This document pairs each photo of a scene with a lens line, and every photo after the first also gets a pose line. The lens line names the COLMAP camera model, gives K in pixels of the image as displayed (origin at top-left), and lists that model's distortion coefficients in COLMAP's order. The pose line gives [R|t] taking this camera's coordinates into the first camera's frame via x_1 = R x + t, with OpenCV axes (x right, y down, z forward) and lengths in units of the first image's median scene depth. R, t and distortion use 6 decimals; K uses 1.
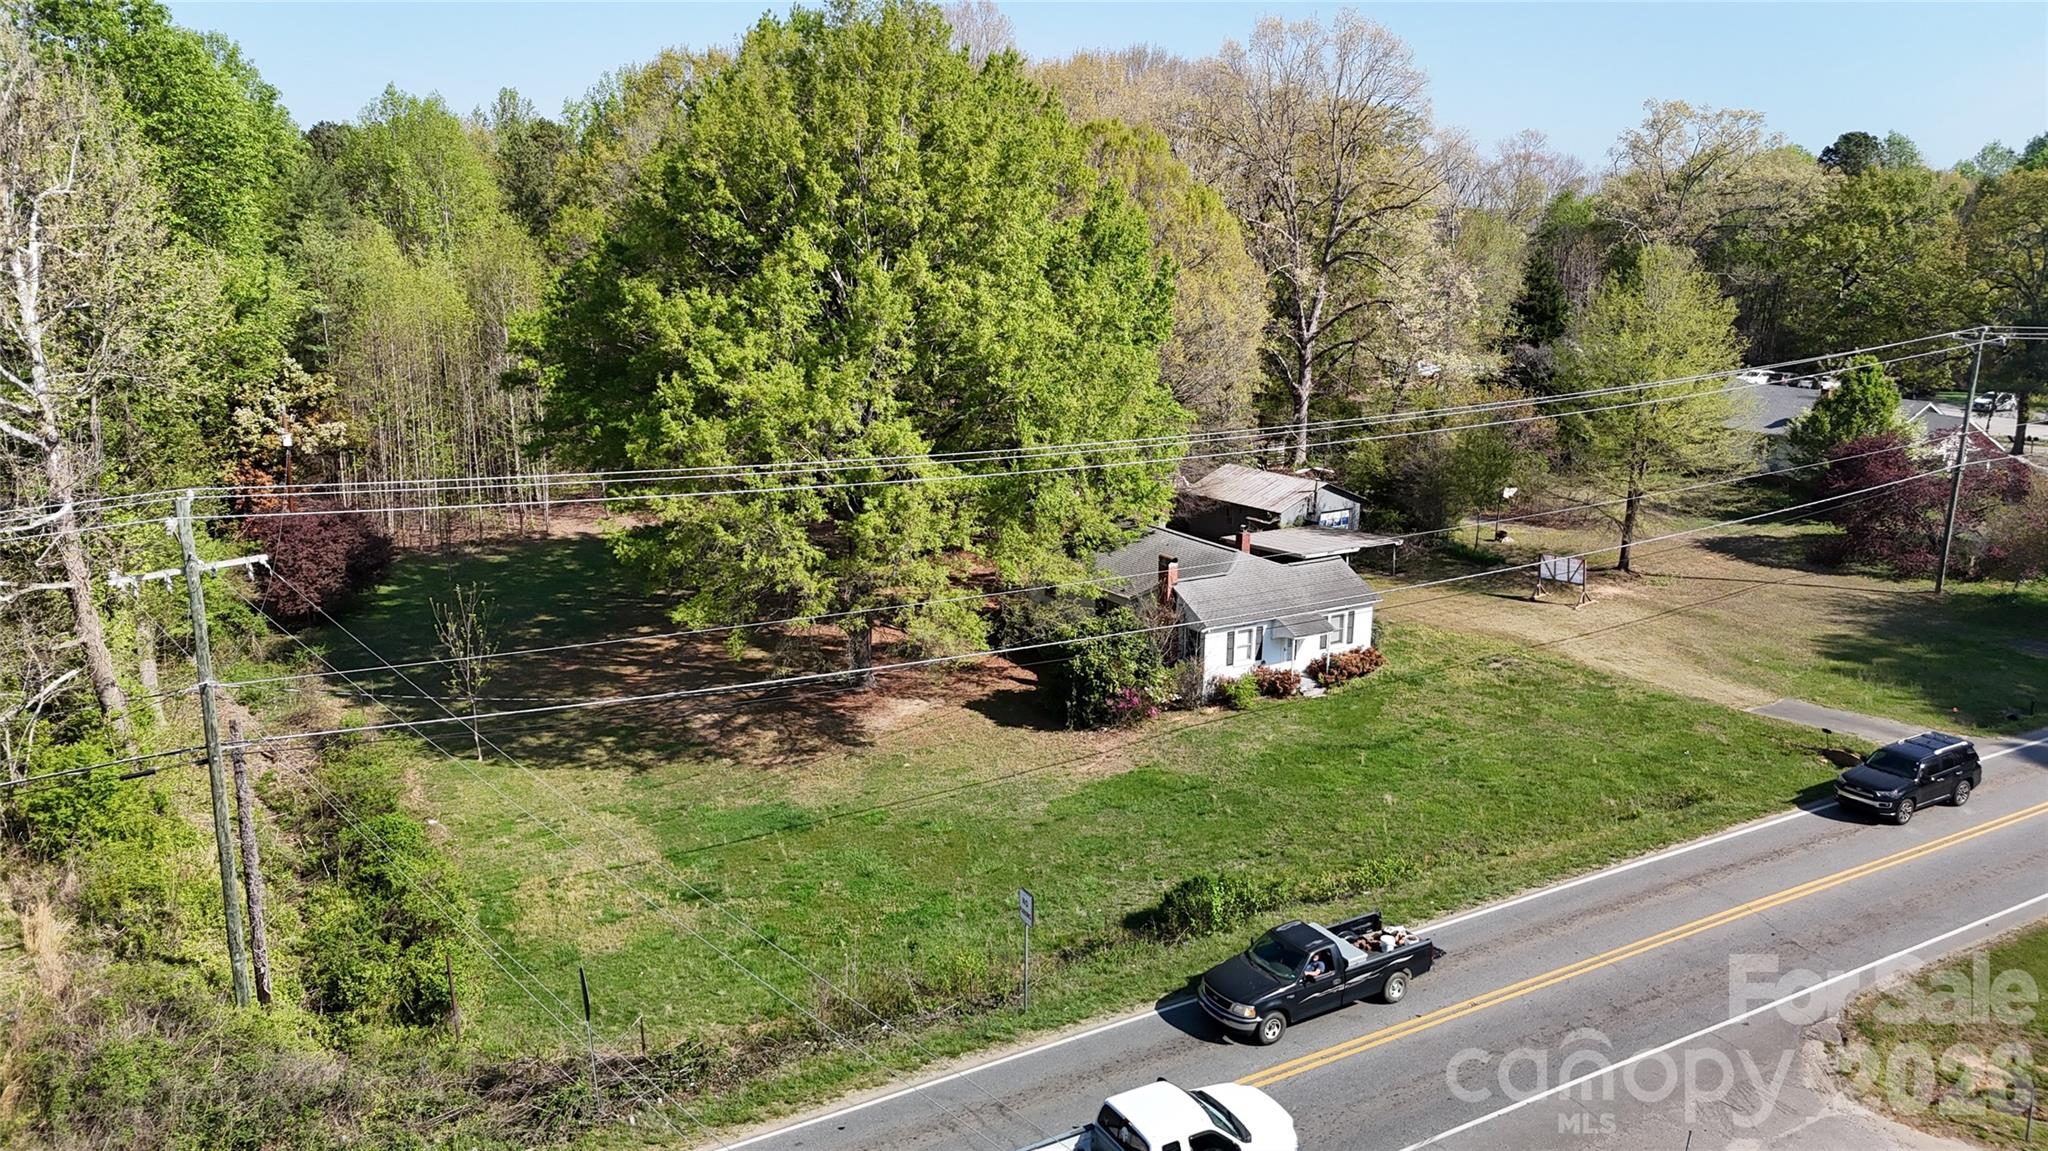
lens RADIAL K [[1510.4, 0, 1024.0], [0, 1510.4, 575.5], [0, 0, 1]] dist [0.003516, 0.000664]
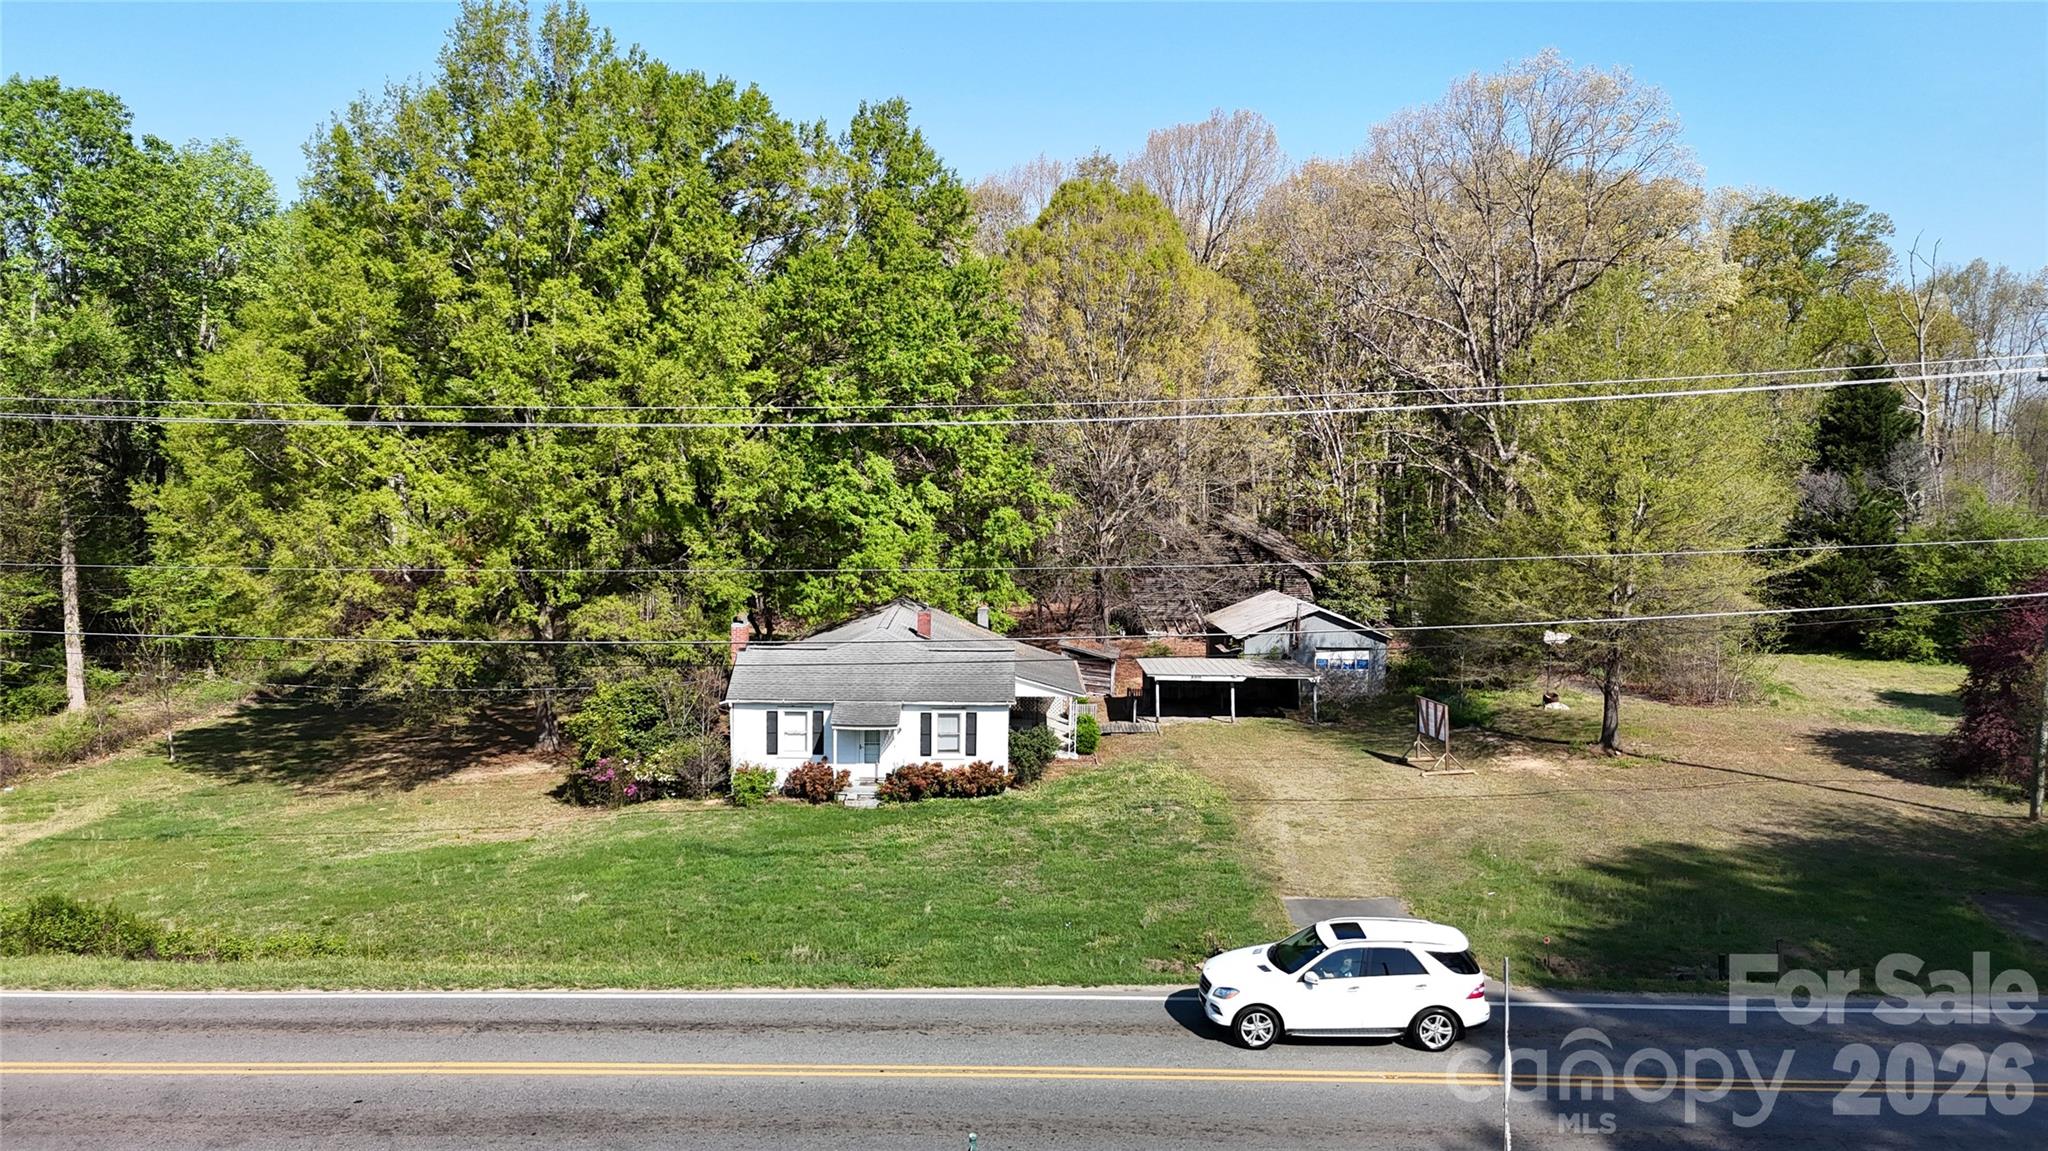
lens RADIAL K [[1510.4, 0, 1024.0], [0, 1510.4, 575.5], [0, 0, 1]] dist [0.003516, 0.000664]
pose [[0.852111, 0.054710, -0.520493, 0.630403], [-0.129469, 0.985646, -0.108353, 0.033576], [0.507094, 0.159716, 0.846963, 0.349199]]
